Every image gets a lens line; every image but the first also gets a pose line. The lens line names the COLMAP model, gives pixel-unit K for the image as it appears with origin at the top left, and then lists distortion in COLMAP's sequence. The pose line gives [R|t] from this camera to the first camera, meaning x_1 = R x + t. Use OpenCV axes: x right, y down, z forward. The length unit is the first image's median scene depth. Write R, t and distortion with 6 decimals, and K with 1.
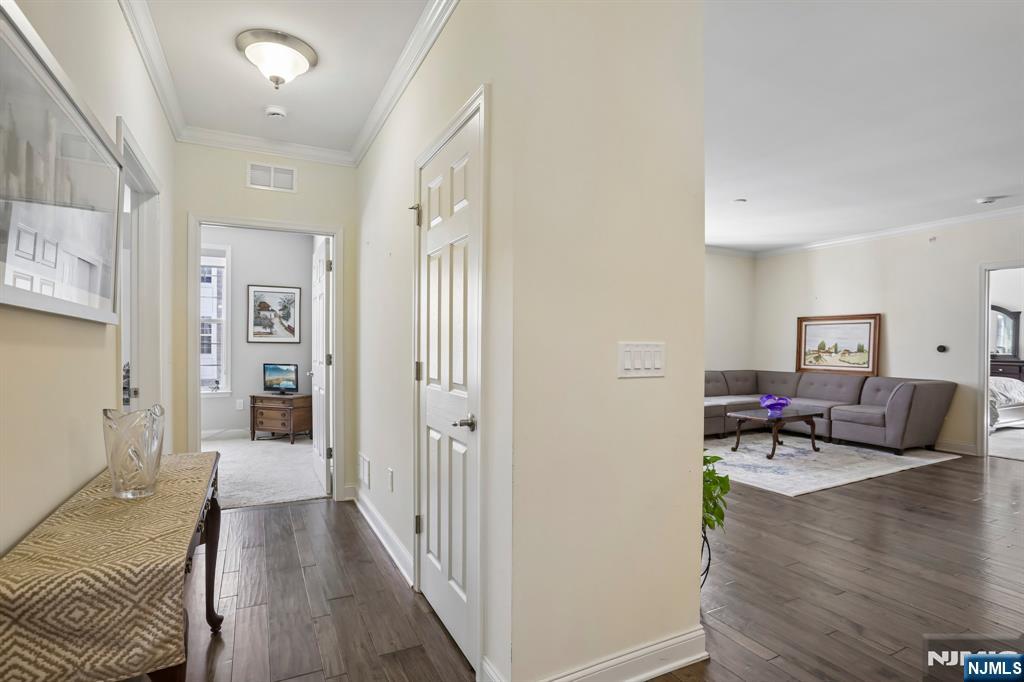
lens RADIAL K [[510.1, 0, 505.4], [0, 510.1, 340.9], [0, 0, 1]] dist [-0.028270, 0.009967]
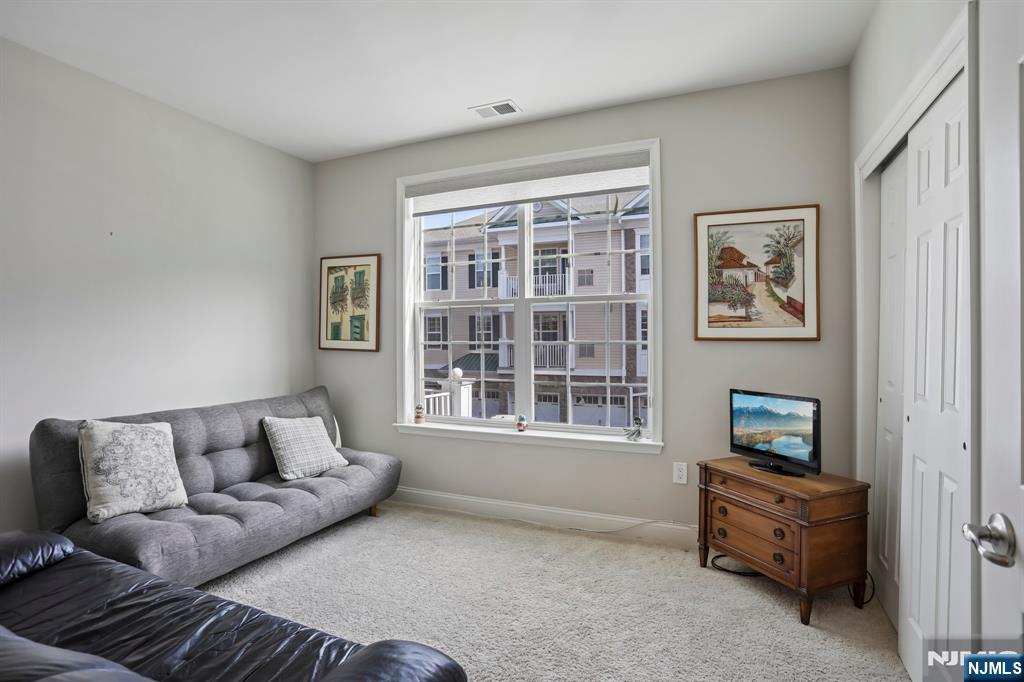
lens RADIAL K [[510.1, 0, 511.5], [0, 510.1, 342.3], [0, 0, 1]] dist [-0.028270, 0.009967]
pose [[0.640927, -0.003625, -0.767593, -0.261819], [0.006360, 0.999980, 0.000588, 0.003908], [0.767575, -0.005258, 0.640937, 0.574635]]
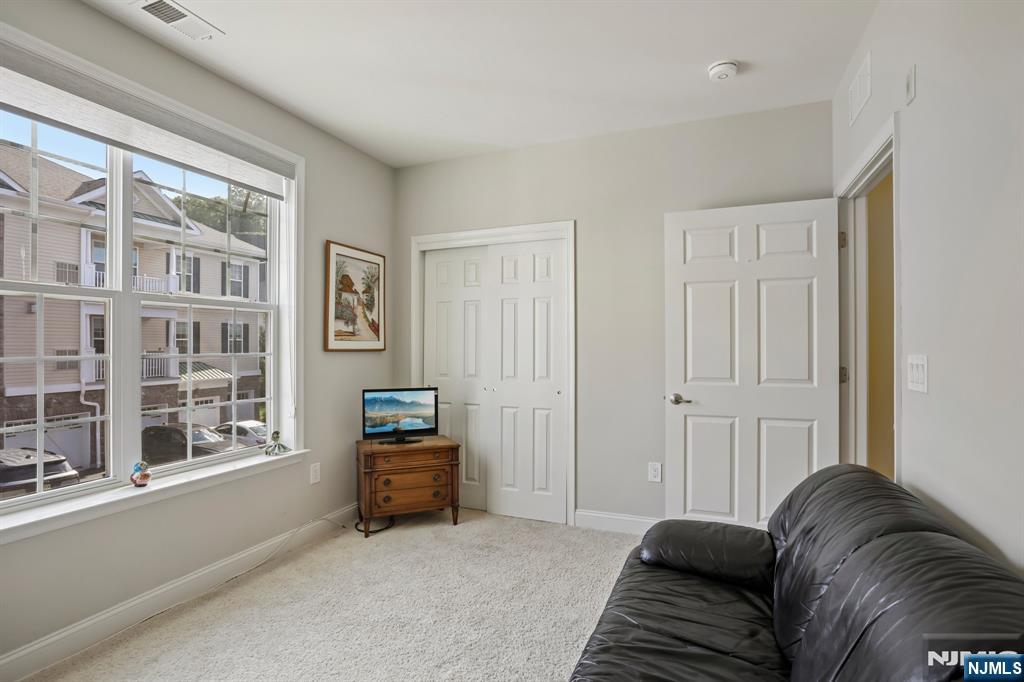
lens RADIAL K [[510.1, 0, 514.1], [0, 510.1, 341.2], [0, 0, 1]] dist [-0.028270, 0.009967]
pose [[0.759812, 0.002164, 0.650139, -0.695597], [-0.004510, 0.999988, 0.001943, -0.008932], [-0.650127, -0.004409, 0.759813, 0.477819]]
